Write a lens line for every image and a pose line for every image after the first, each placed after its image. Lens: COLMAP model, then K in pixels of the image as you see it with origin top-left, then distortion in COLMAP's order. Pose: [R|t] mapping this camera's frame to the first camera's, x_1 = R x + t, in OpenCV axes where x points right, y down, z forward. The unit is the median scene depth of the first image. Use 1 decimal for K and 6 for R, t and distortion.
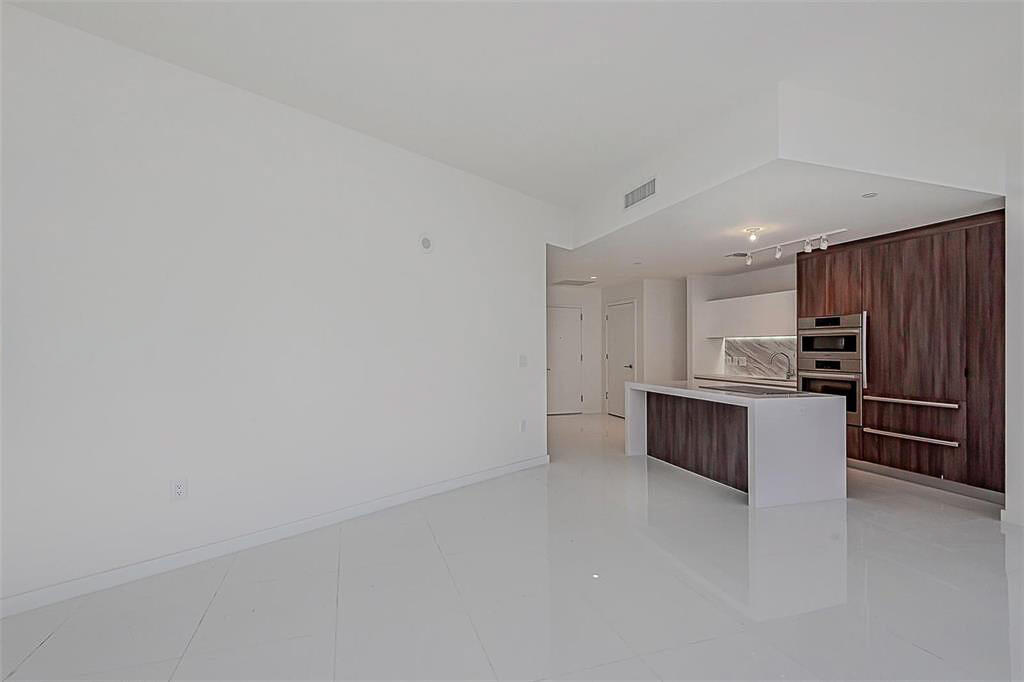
lens RADIAL K [[483.5, 0, 510.2], [0, 483.5, 341.7], [0, 0, 1]] dist [0.023821, -0.000887]
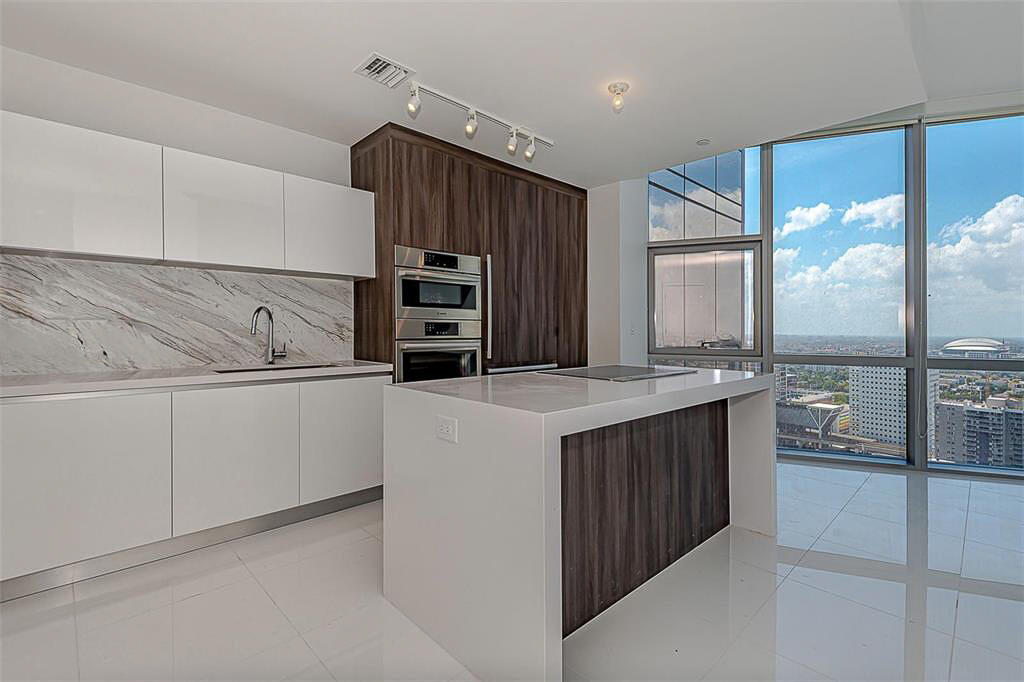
lens RADIAL K [[483.5, 0, 535.0], [0, 483.5, 326.1], [0, 0, 1]] dist [0.023821, -0.000887]
pose [[-0.474061, -0.006211, 0.880470, 0.050133], [-0.018434, 0.999826, -0.002872, 0.048089], [-0.880299, -0.017592, -0.474093, 1.328626]]
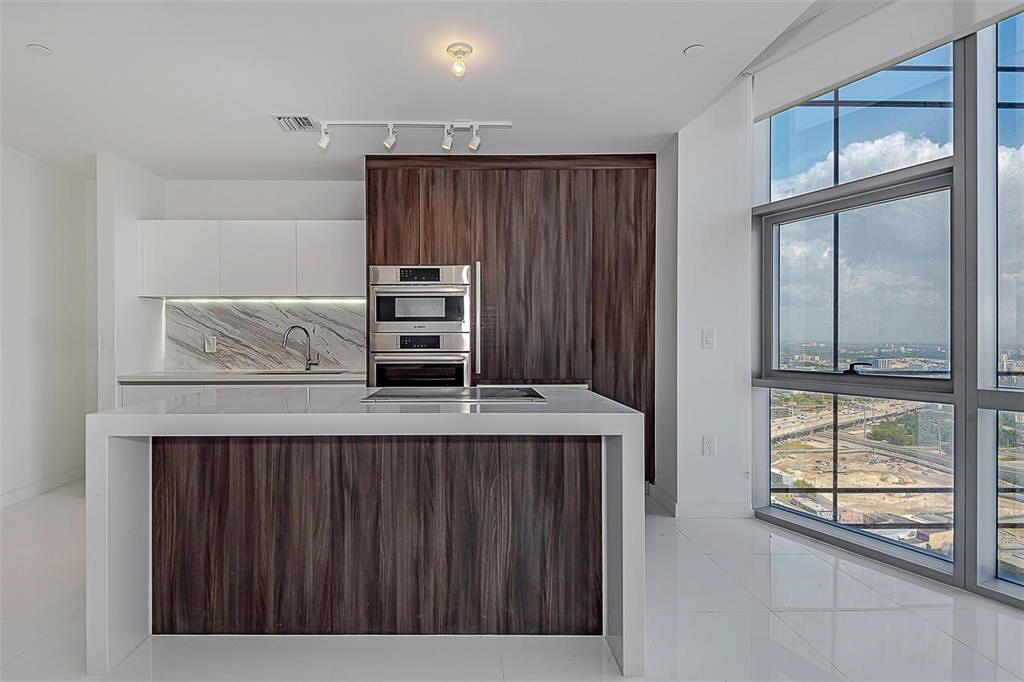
lens RADIAL K [[533.5, 0, 484.6], [0, 533.5, 336.8], [0, 0, 1]] dist [0.025894, 0.000032]
pose [[0.312580, -0.007801, 0.949859, 0.016866], [-0.004978, 0.999939, 0.009850, 0.036950], [-0.949878, -0.007807, 0.312522, 0.784417]]
